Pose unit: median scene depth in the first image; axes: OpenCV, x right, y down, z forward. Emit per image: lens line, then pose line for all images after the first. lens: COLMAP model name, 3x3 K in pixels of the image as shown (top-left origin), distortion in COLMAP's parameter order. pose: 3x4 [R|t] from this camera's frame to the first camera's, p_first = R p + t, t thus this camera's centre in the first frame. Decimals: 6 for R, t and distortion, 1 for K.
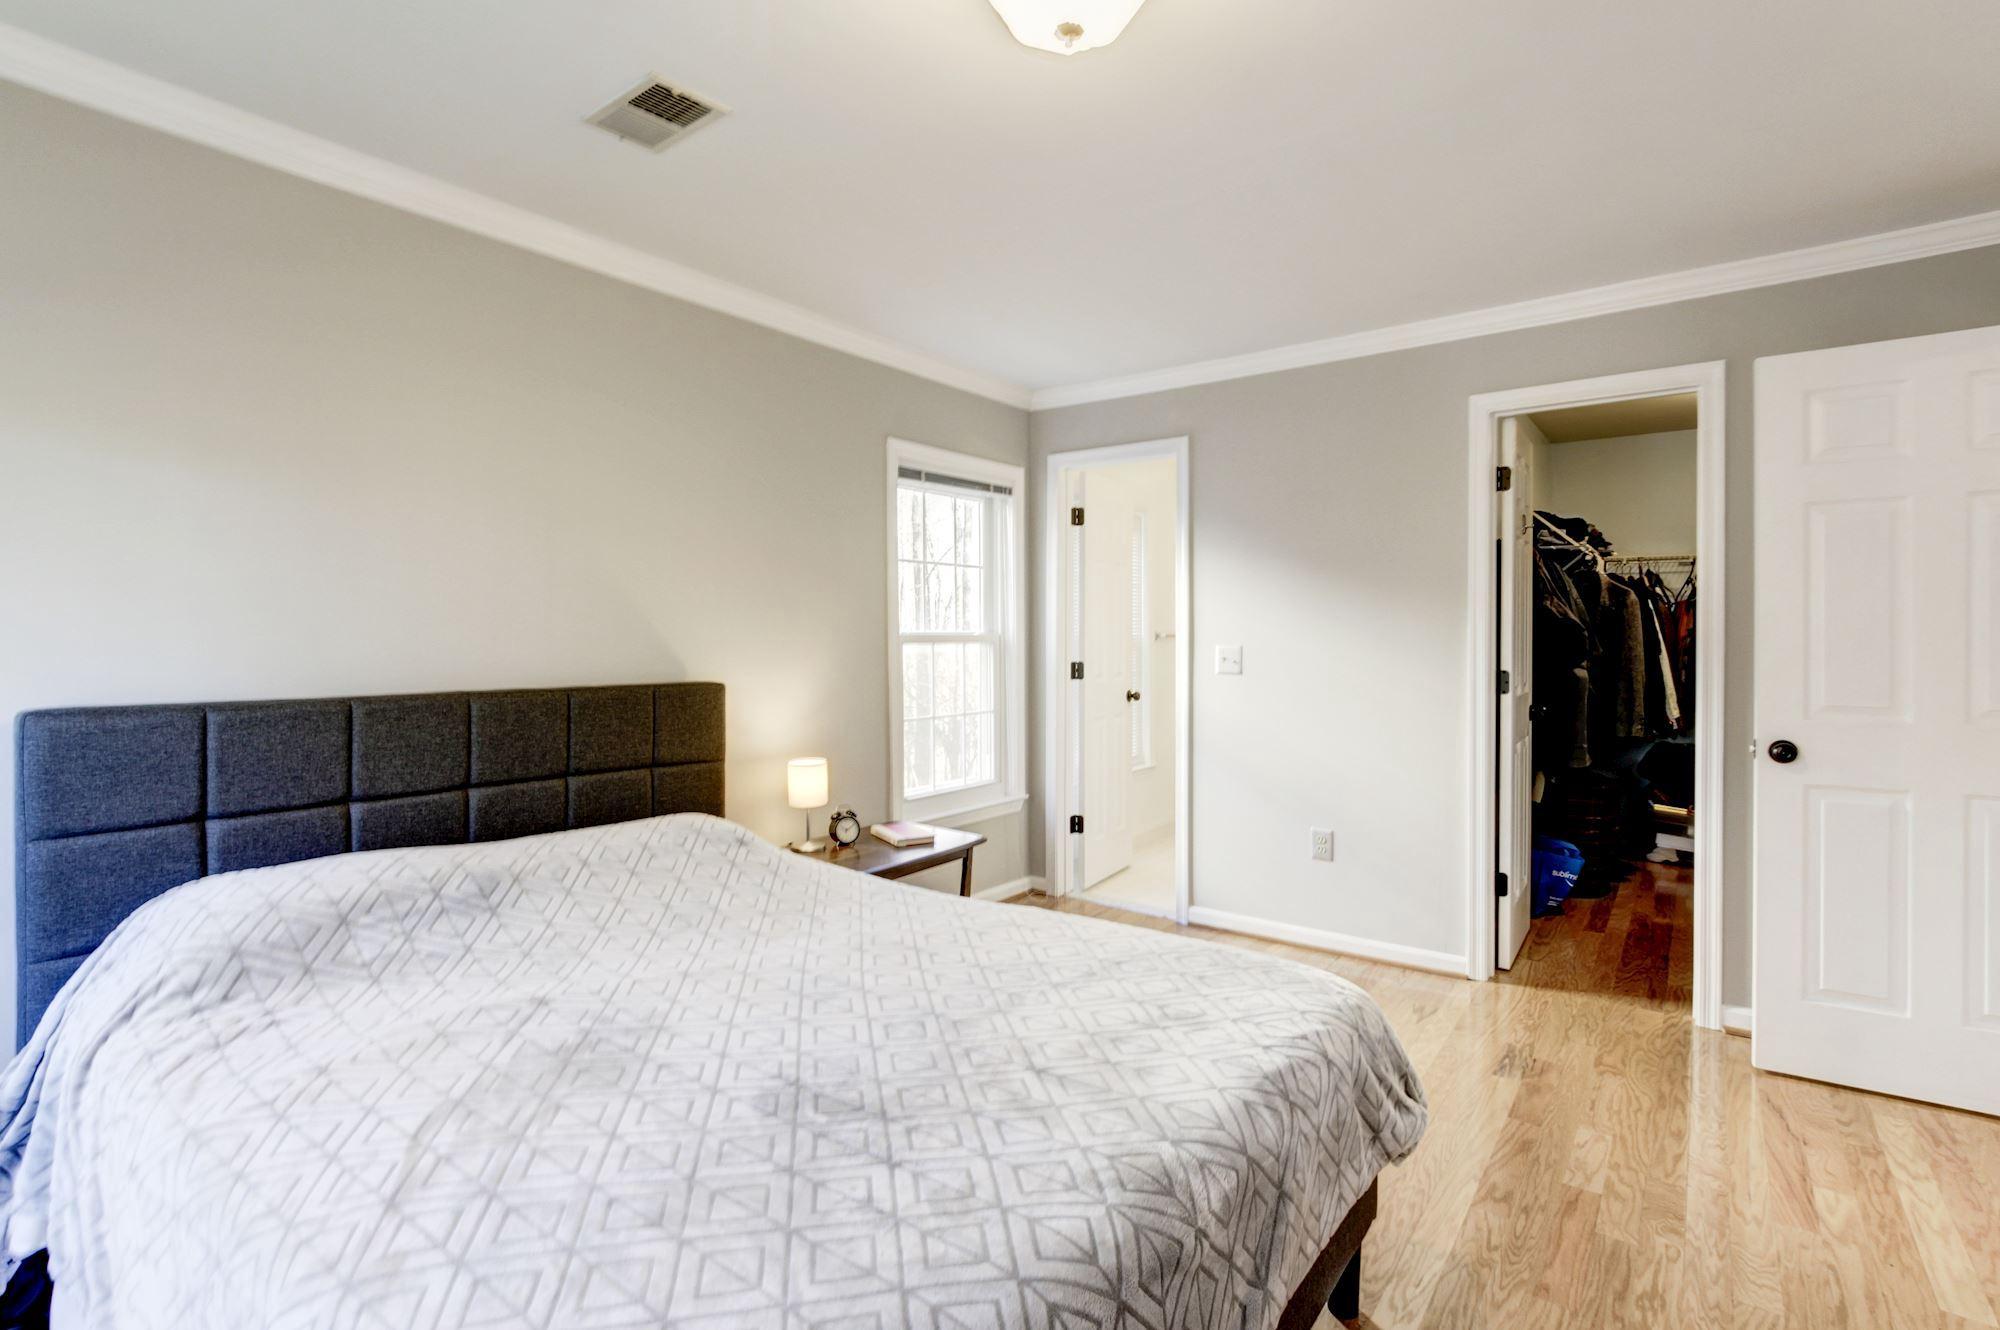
lens RADIAL K [[949.8, 0, 1000.7], [0, 949.8, 655.3], [0, 0, 1]] dist [-0.027639, 0.000245]
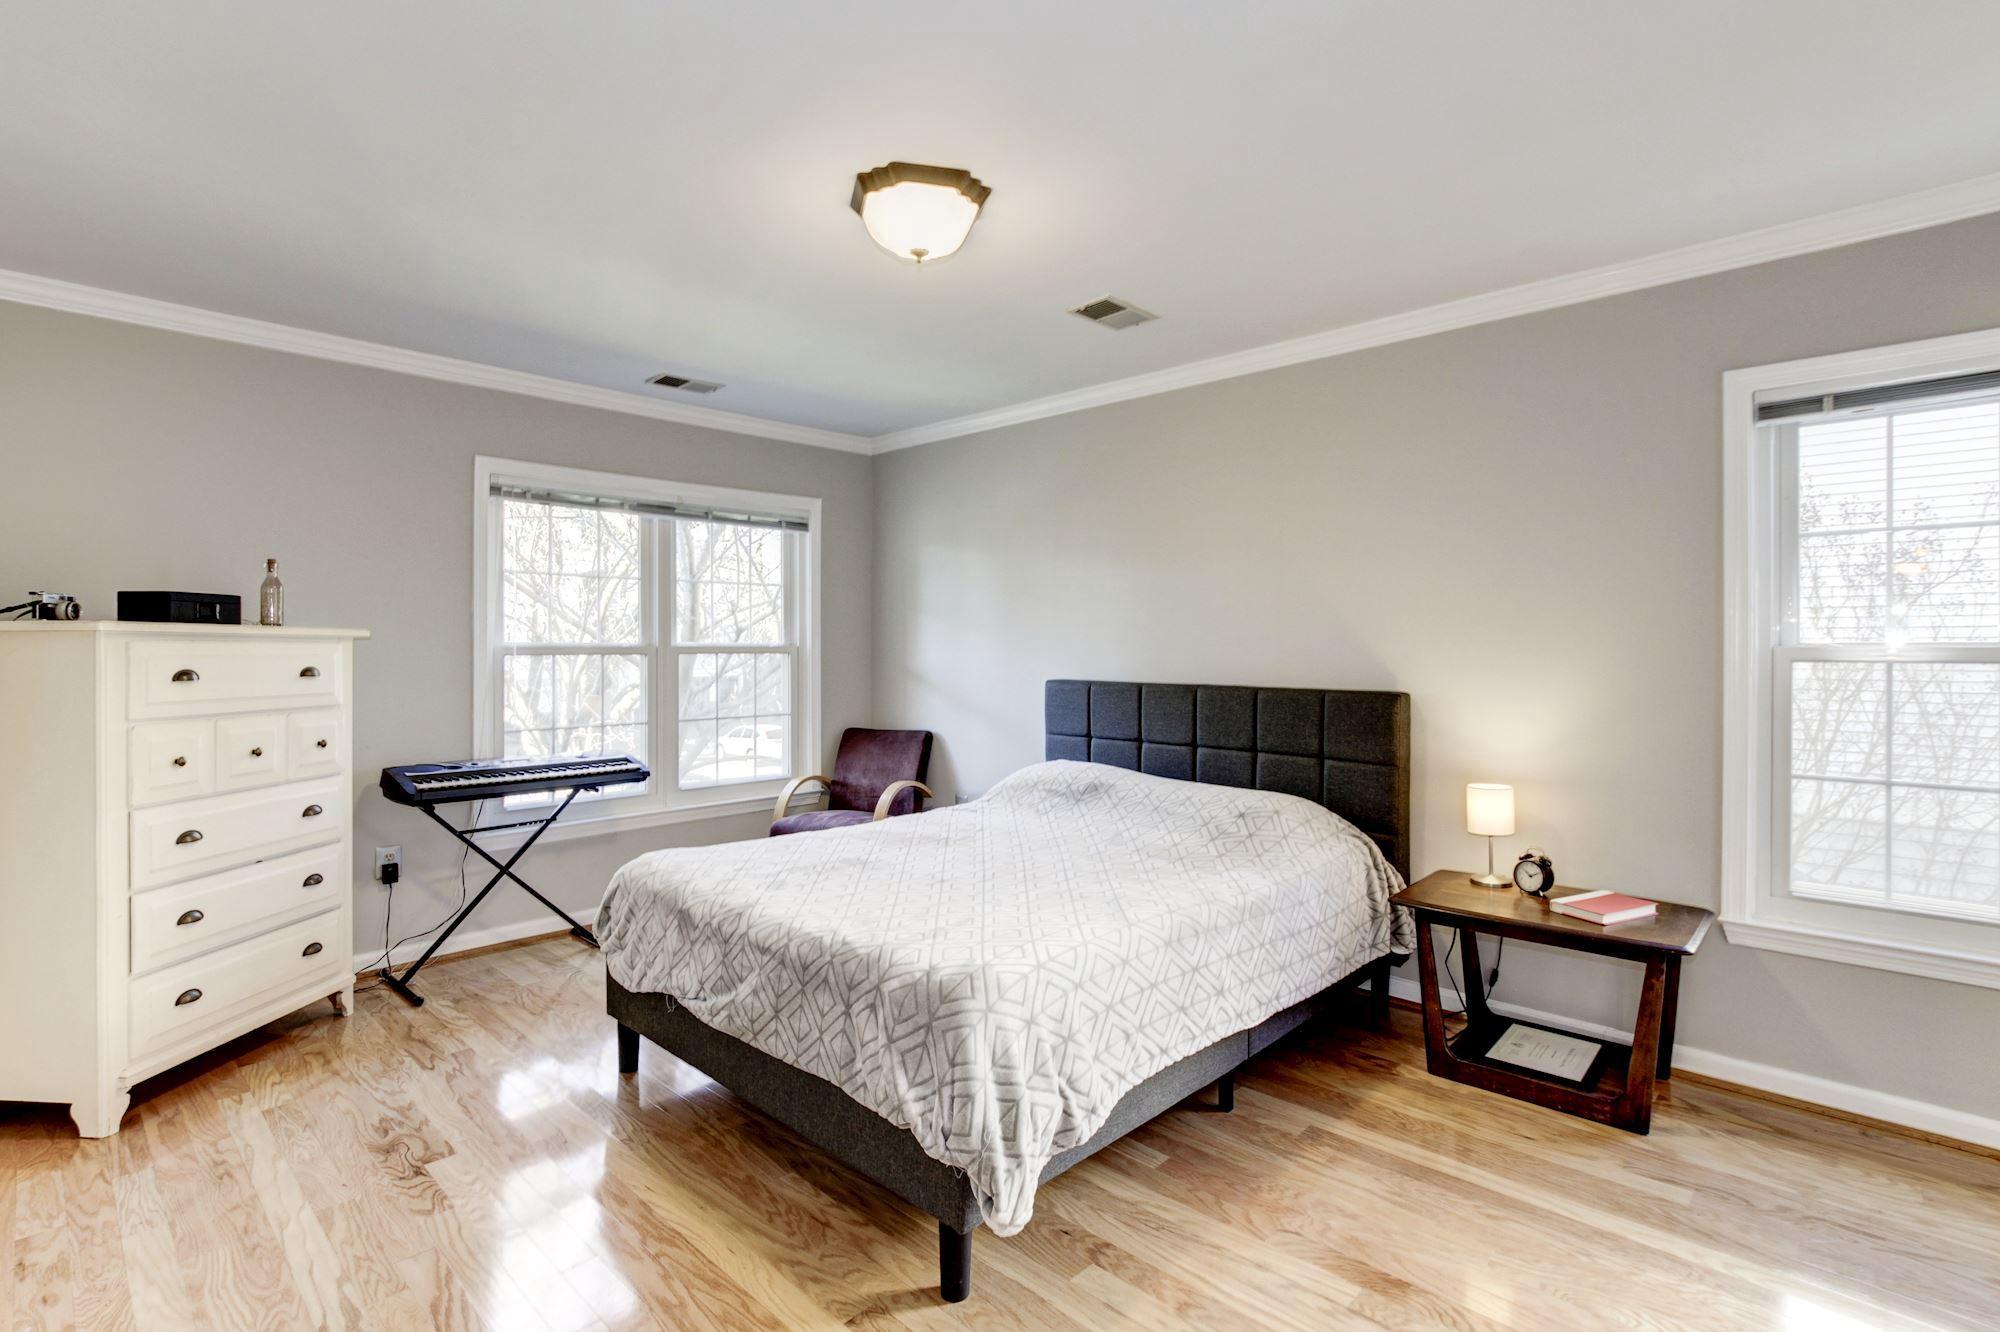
lens RADIAL K [[949.8, 0, 1002.5], [0, 949.8, 647.3], [0, 0, 1]] dist [-0.027639, 0.000245]
pose [[-0.124385, 0.011488, -0.992168, 0.988628], [-0.014490, 0.999805, 0.013393, -0.037023], [0.992128, 0.016043, -0.124194, 0.841912]]
